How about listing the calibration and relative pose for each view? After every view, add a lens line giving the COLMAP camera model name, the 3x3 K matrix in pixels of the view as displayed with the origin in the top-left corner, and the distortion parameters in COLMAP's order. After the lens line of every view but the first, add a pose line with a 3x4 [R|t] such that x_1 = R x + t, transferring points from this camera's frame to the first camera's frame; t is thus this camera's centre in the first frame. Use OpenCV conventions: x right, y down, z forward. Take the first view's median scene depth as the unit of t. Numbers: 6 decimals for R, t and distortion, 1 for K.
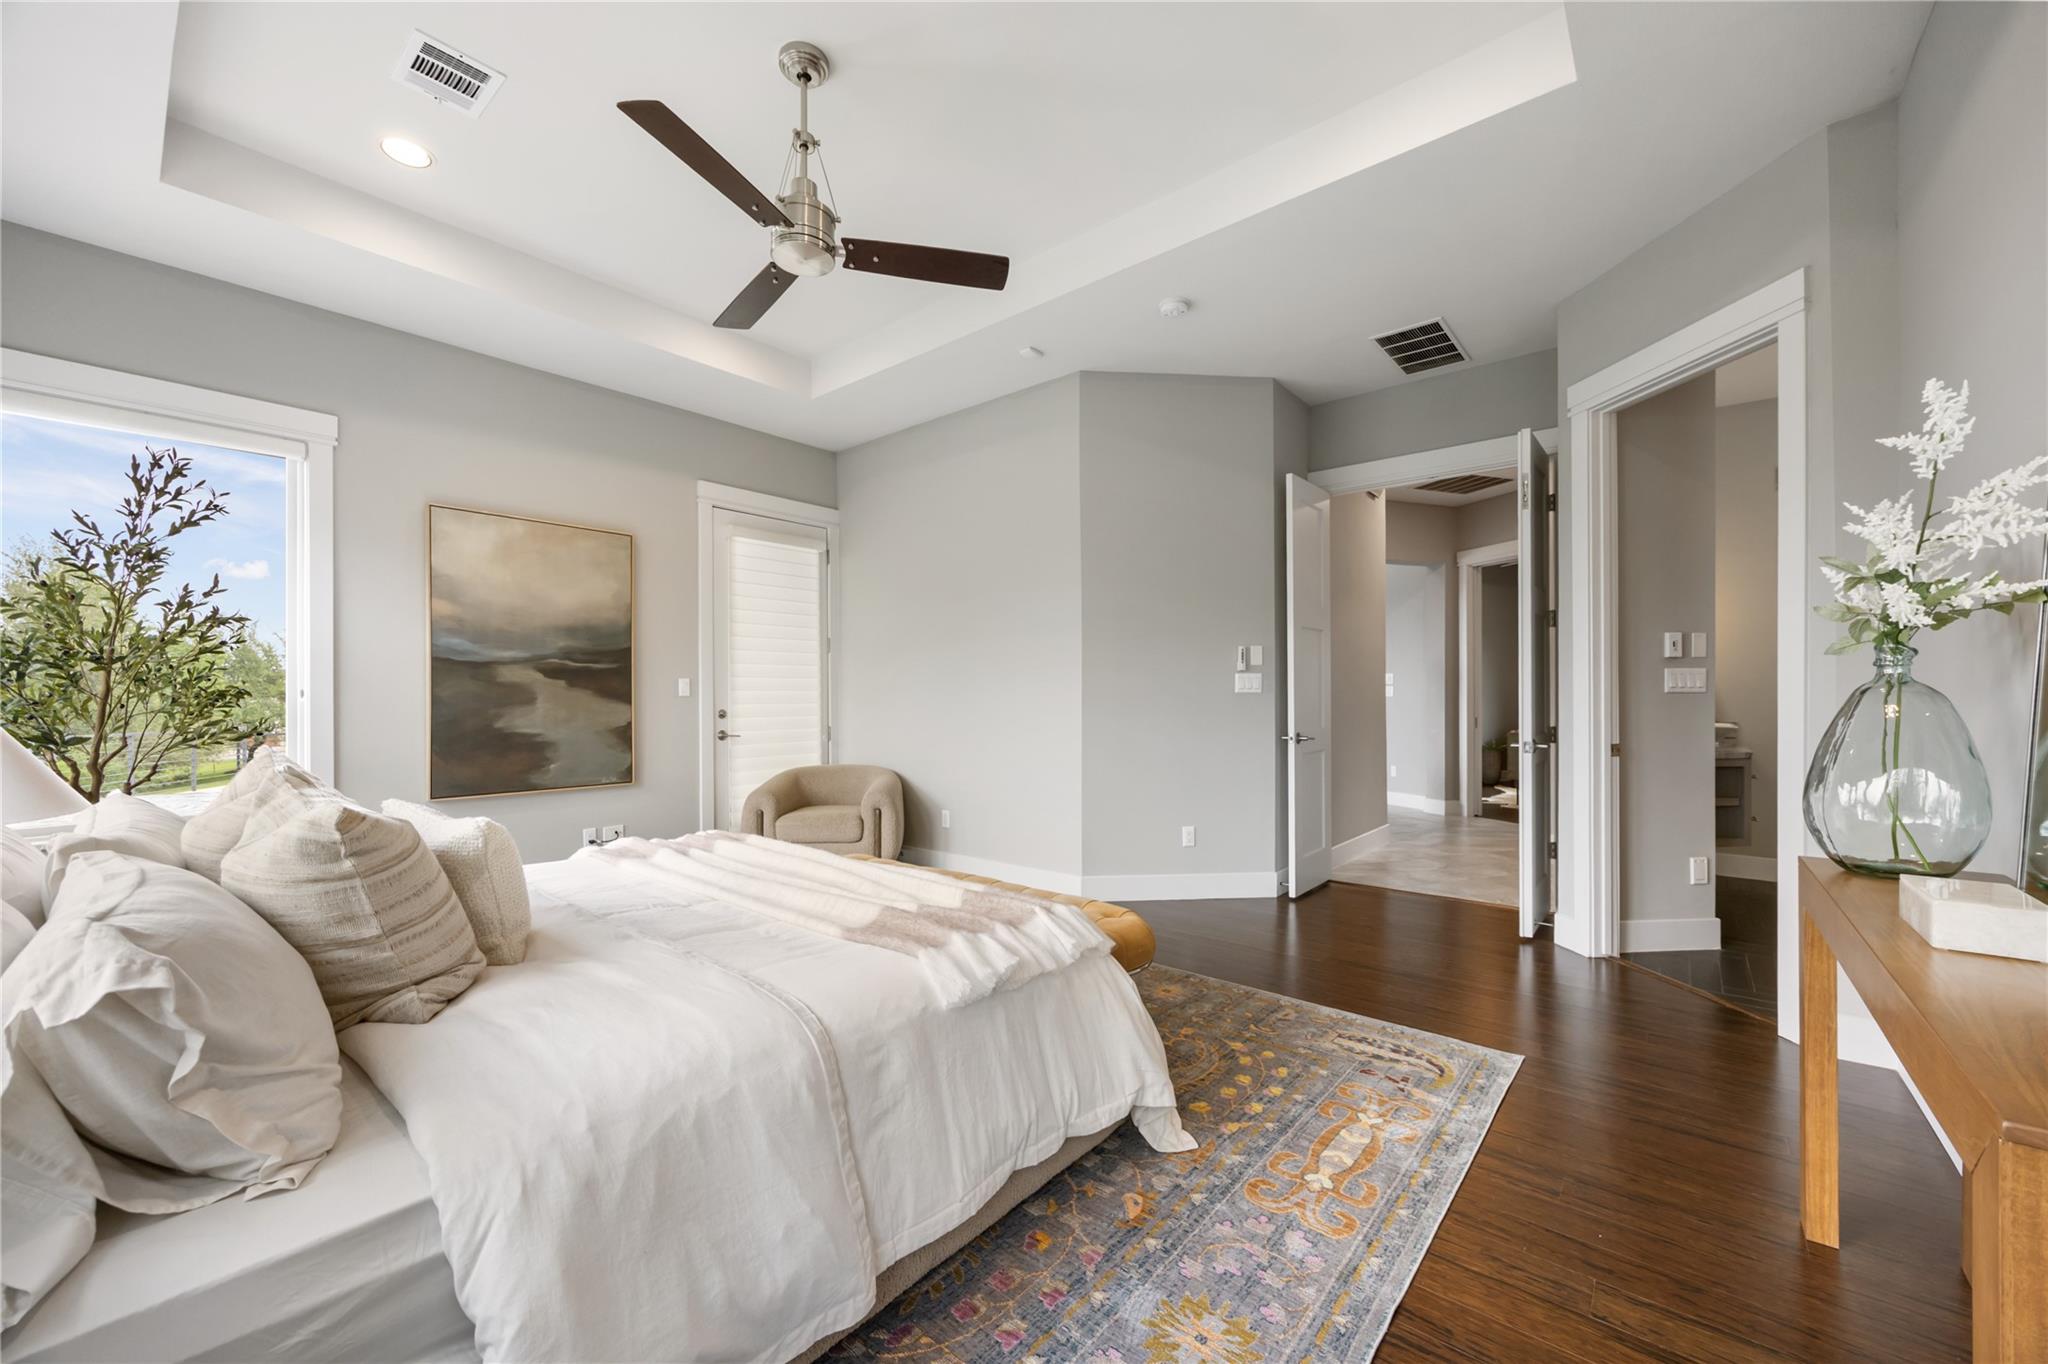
lens RADIAL K [[787.2, 0, 1020.9], [0, 787.2, 686.6], [0, 0, 1]] dist [0.000573, 0.000042]
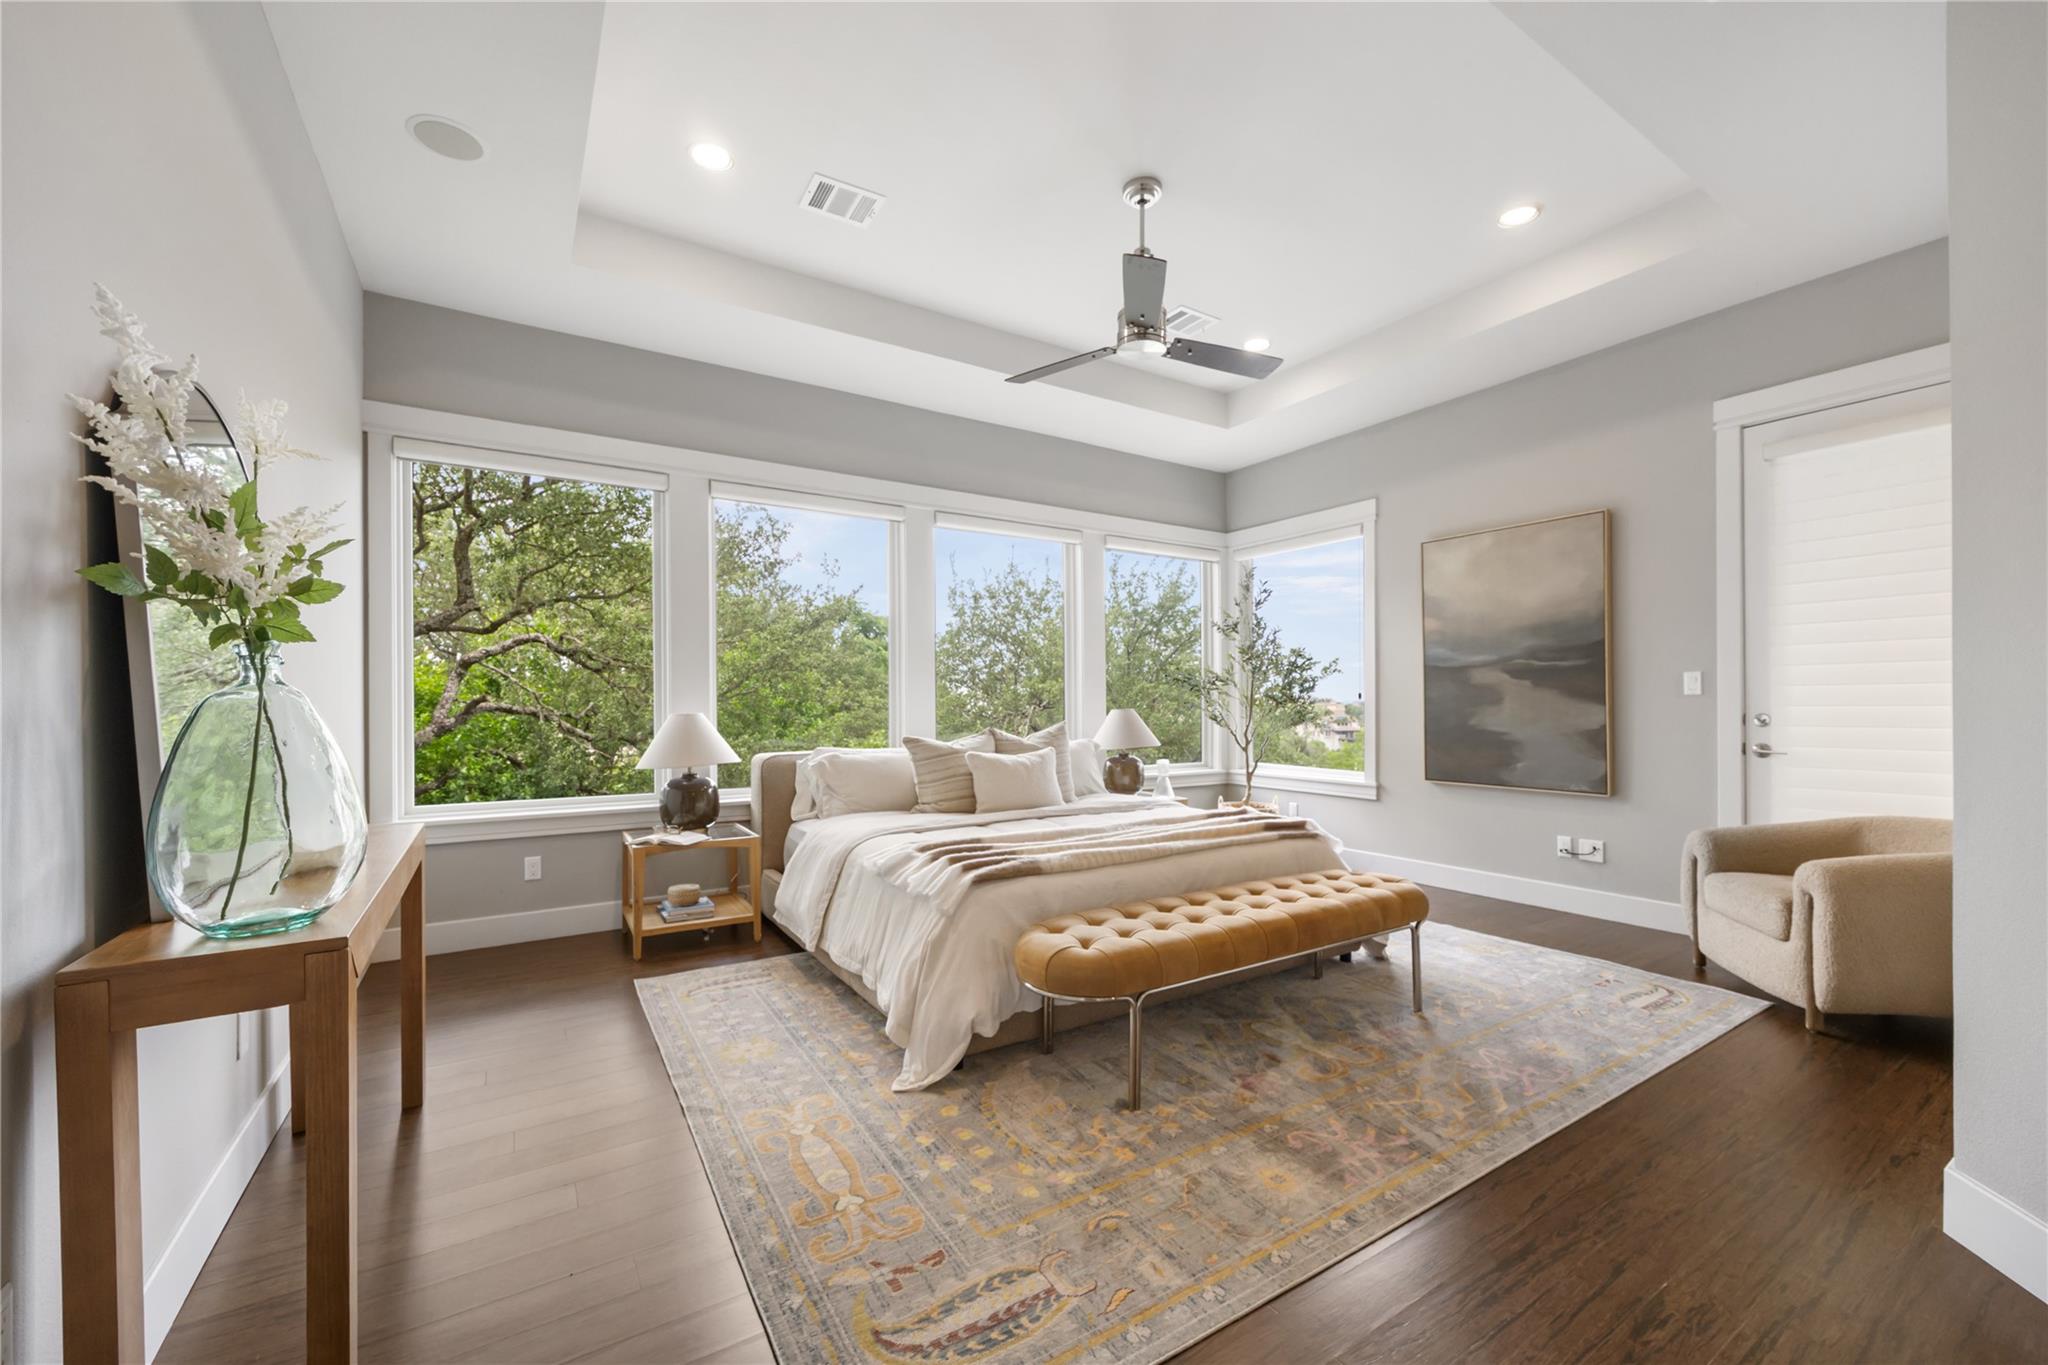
lens RADIAL K [[799.4, 0, 1028.9], [0, 799.4, 703.2], [0, 0, 1]] dist [-0.002175, -0.000055]
pose [[-0.282482, 0.001246, -0.959272, 0.575396], [0.013745, 0.999902, -0.002749, 0.015439], [0.959174, -0.013961, -0.282471, 0.689375]]
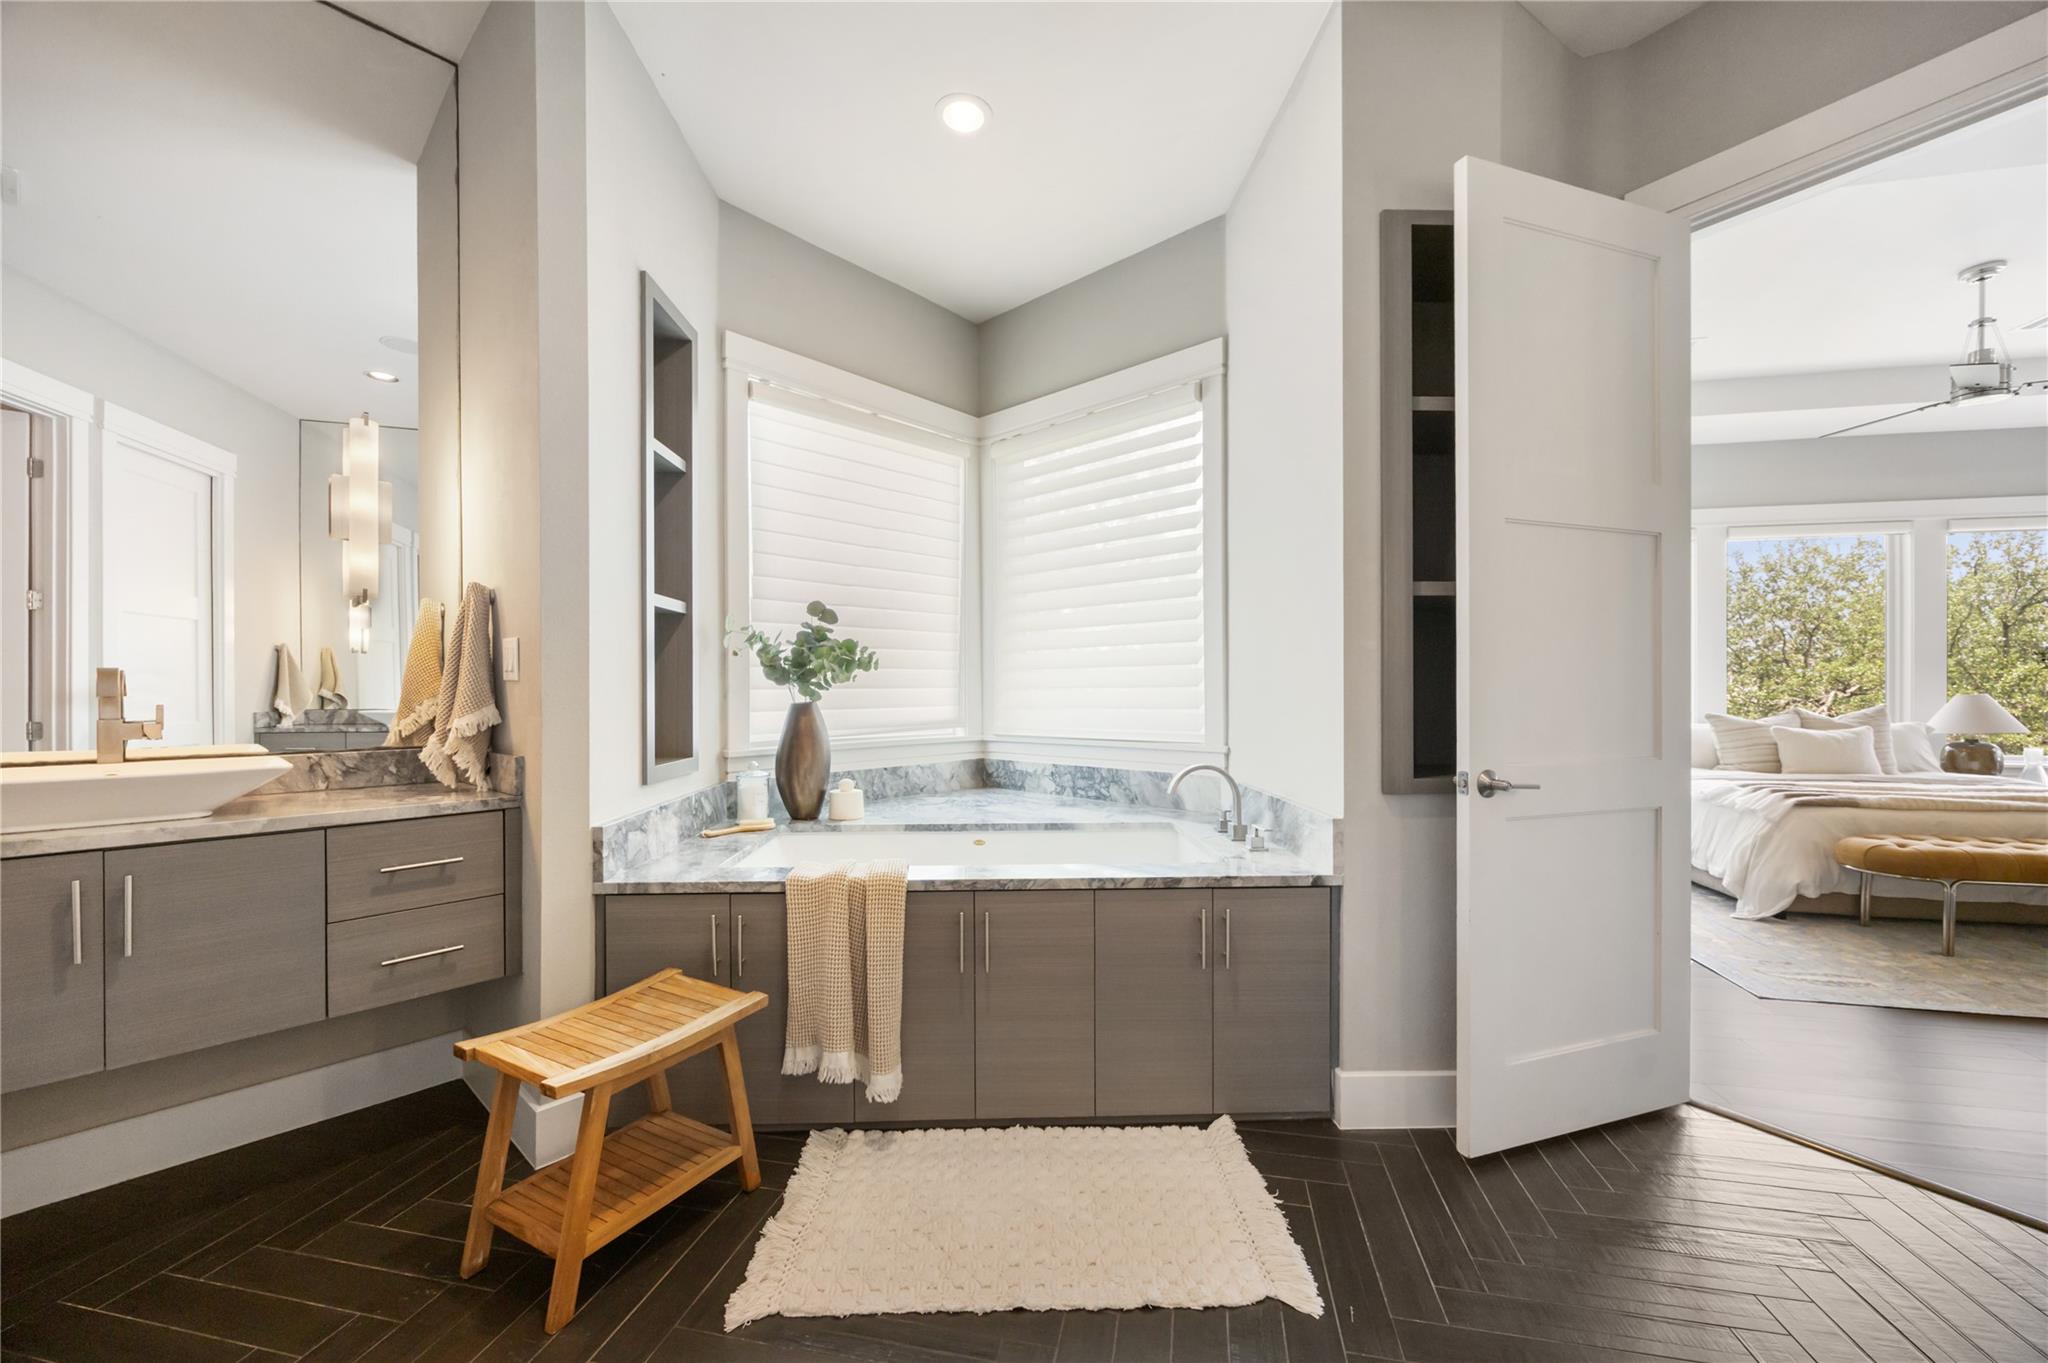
lens RADIAL K [[799.4, 0, 1028.9], [0, 799.4, 702.2], [0, 0, 1]] dist [-0.002175, -0.000055]
pose [[-0.874734, 0.009027, -0.484520, 1.205811], [0.008670, 0.999958, 0.002976, 0.020071], [0.484527, -0.001597, -0.874775, 0.848341]]
